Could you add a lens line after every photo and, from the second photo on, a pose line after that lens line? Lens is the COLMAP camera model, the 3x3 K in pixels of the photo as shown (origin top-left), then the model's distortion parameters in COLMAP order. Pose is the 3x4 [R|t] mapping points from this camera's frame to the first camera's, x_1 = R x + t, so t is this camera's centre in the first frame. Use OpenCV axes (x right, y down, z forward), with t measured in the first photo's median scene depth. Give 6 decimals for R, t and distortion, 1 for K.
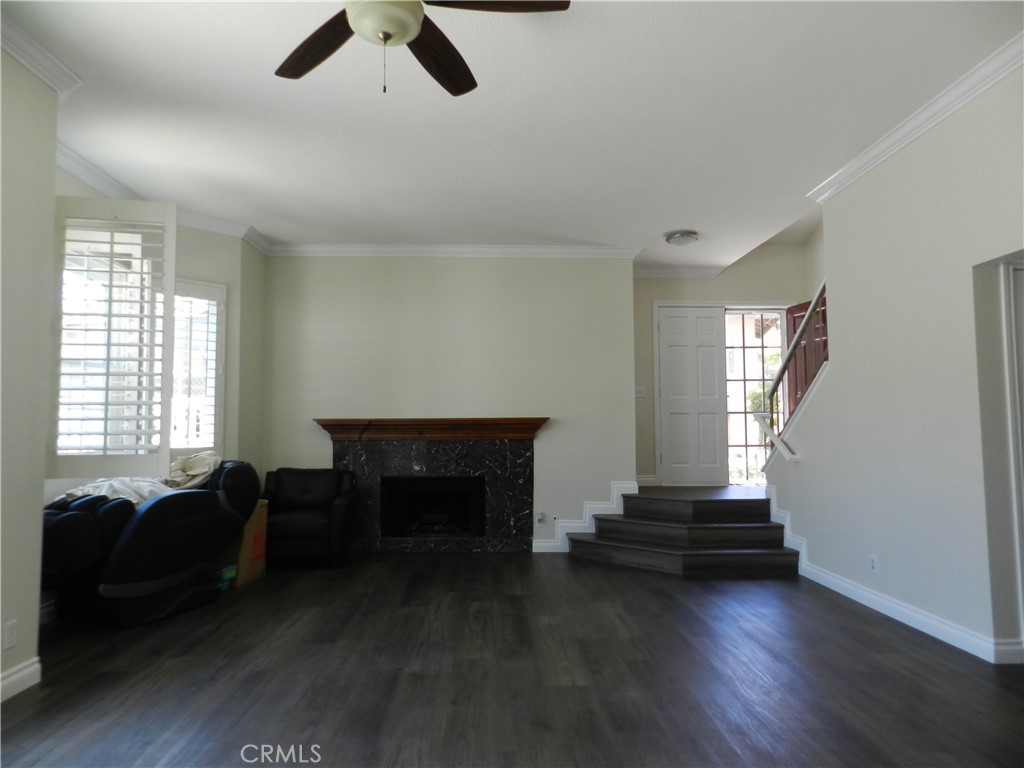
lens RADIAL K [[697.0, 0, 513.2], [0, 697.0, 385.1], [0, 0, 1]] dist [0.024800, -0.004119]
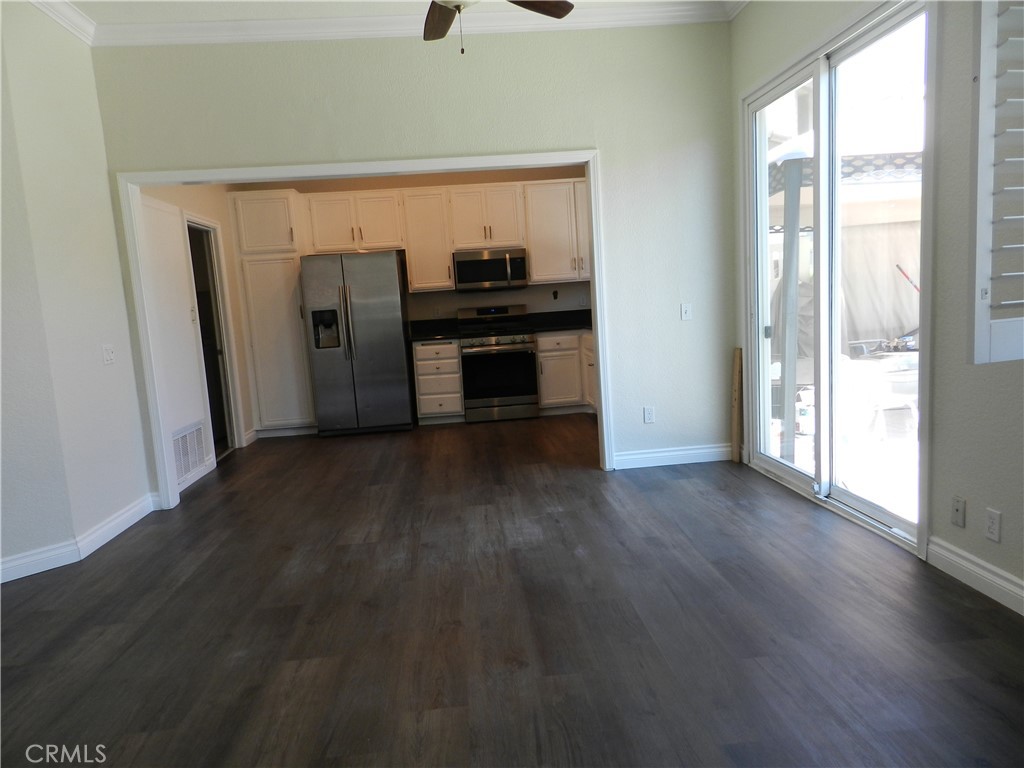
lens RADIAL K [[697.0, 0, 511.1], [0, 697.0, 377.9], [0, 0, 1]] dist [0.024800, -0.004119]
pose [[-0.996801, 0.072167, -0.034345, -0.125984], [0.070691, 0.996596, 0.042409, 0.099263], [0.037288, 0.039846, -0.998510, 1.640323]]
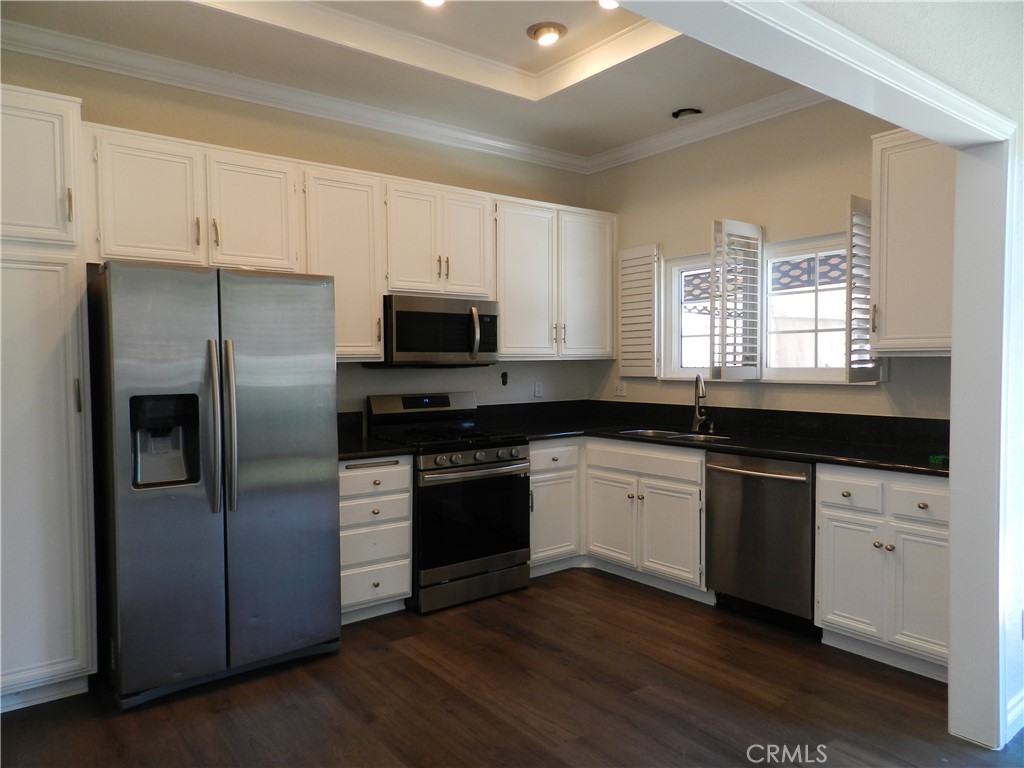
lens RADIAL K [[697.0, 0, 511.7], [0, 697.0, 383.8], [0, 0, 1]] dist [0.024800, -0.004119]
pose [[-0.813012, 0.025801, -0.581676, 0.444597], [0.047004, 0.998665, -0.021401, -0.017135], [0.580347, -0.044741, -0.813139, 0.589727]]
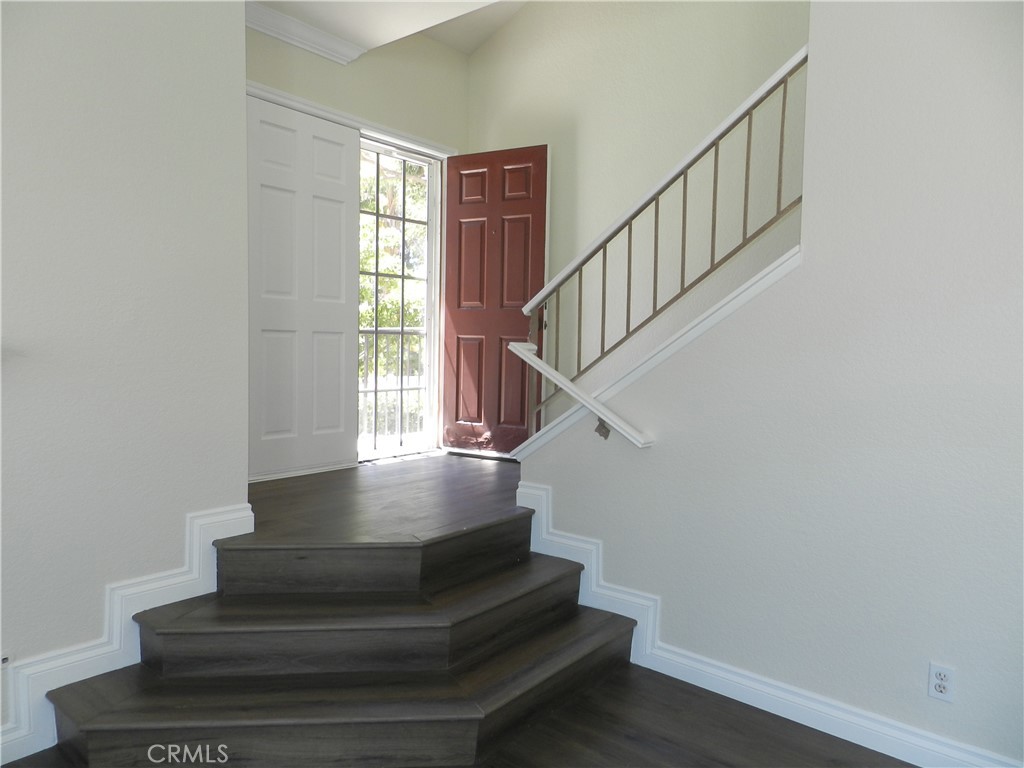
lens RADIAL K [[697.0, 0, 518.8], [0, 697.0, 385.9], [0, 0, 1]] dist [0.024800, -0.004119]
pose [[0.660635, -0.028203, 0.750177, -0.040083], [-0.073159, 0.992119, 0.101726, 0.037950], [-0.747134, -0.122086, 0.653365, 1.244029]]
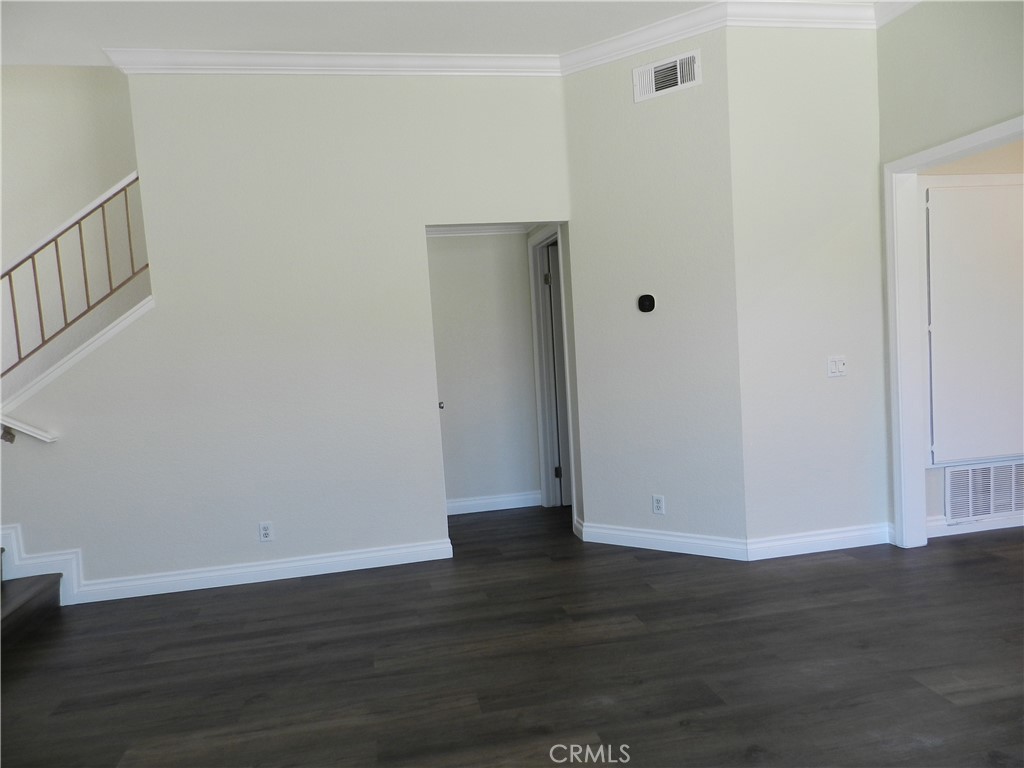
lens RADIAL K [[697.0, 0, 511.2], [0, 697.0, 386.8], [0, 0, 1]] dist [0.024800, -0.004119]
pose [[-0.152982, -0.050604, 0.986932, -0.531381], [-0.001607, 0.998700, 0.050958, 0.036905], [-0.988228, 0.006210, -0.152865, 1.112495]]
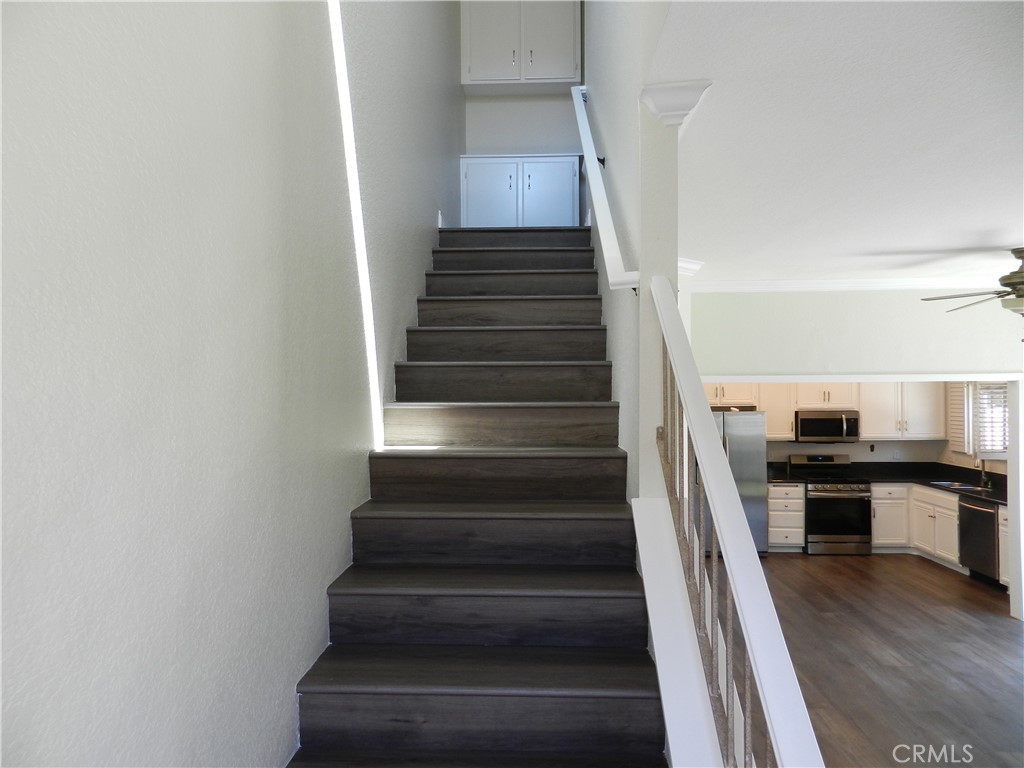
lens RADIAL K [[697.0, 0, 514.4], [0, 697.0, 382.8], [0, 0, 1]] dist [0.024800, -0.004119]
pose [[-0.997486, 0.006460, 0.070575, 0.787150], [0.001128, 0.997159, -0.075323, -0.105492], [-0.070861, -0.075054, -0.994659, 2.161612]]
